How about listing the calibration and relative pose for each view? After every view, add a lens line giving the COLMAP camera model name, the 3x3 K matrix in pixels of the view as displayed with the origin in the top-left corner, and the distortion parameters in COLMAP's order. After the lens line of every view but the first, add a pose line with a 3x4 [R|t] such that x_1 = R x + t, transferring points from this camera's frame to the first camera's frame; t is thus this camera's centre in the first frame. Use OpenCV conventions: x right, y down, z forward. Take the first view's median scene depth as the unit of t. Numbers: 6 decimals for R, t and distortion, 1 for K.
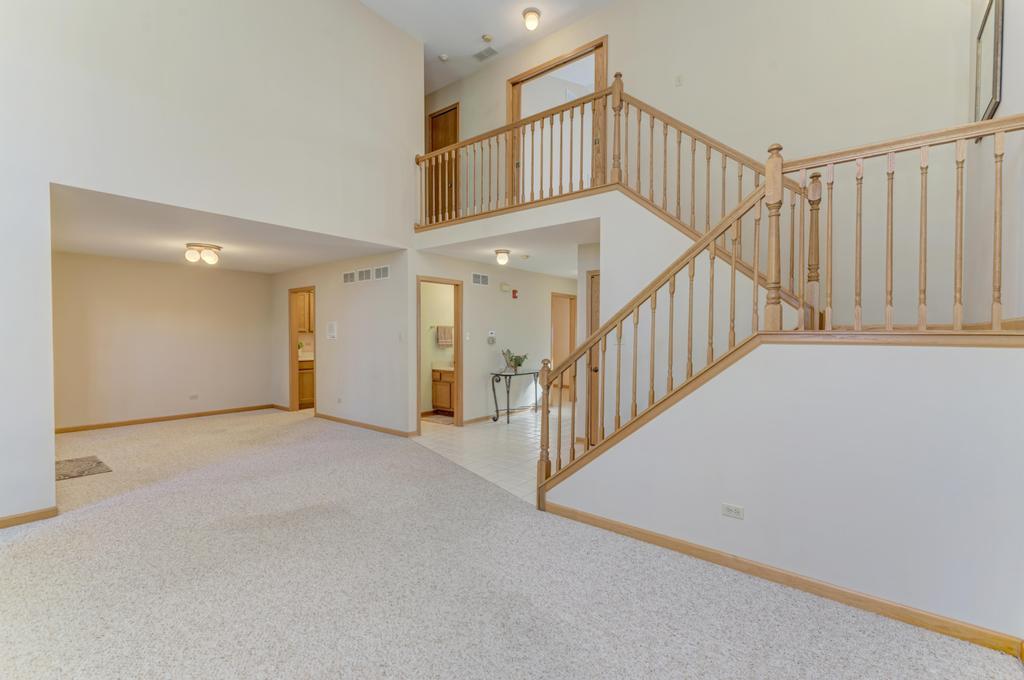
lens RADIAL K [[454.3, 0, 507.1], [0, 454.3, 344.1], [0, 0, 1]] dist [0.003796, -0.000602]
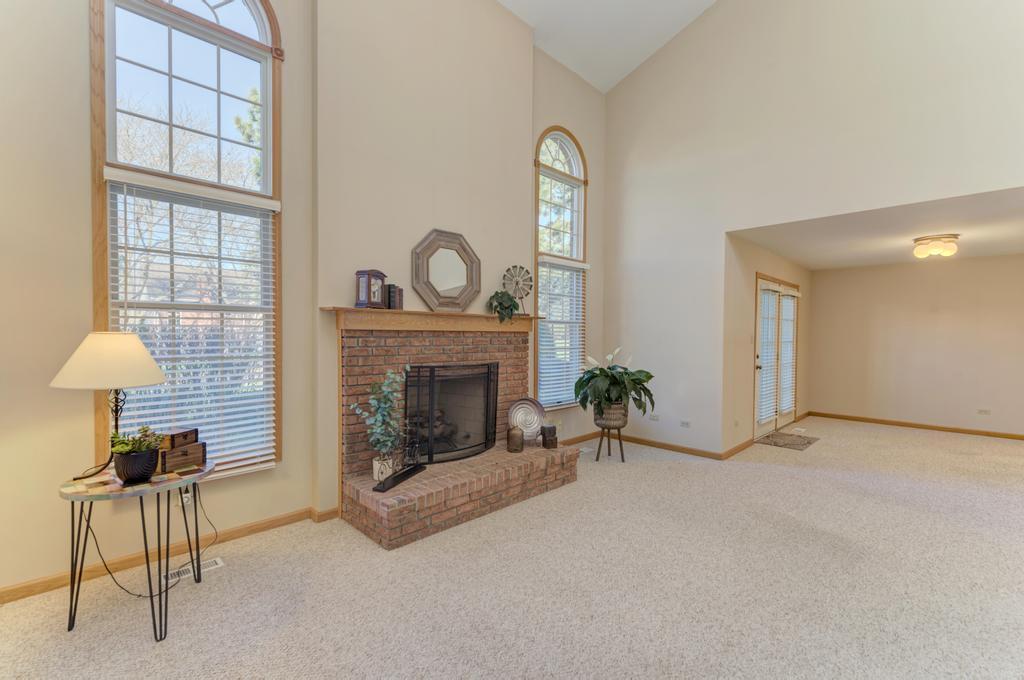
lens RADIAL K [[454.3, 0, 525.8], [0, 454.3, 332.2], [0, 0, 1]] dist [0.003796, -0.000602]
pose [[-0.068508, 0.002644, -0.997647, 0.385236], [-0.044150, 0.999009, 0.005680, -0.002253], [0.996673, 0.044435, -0.068323, 0.387231]]
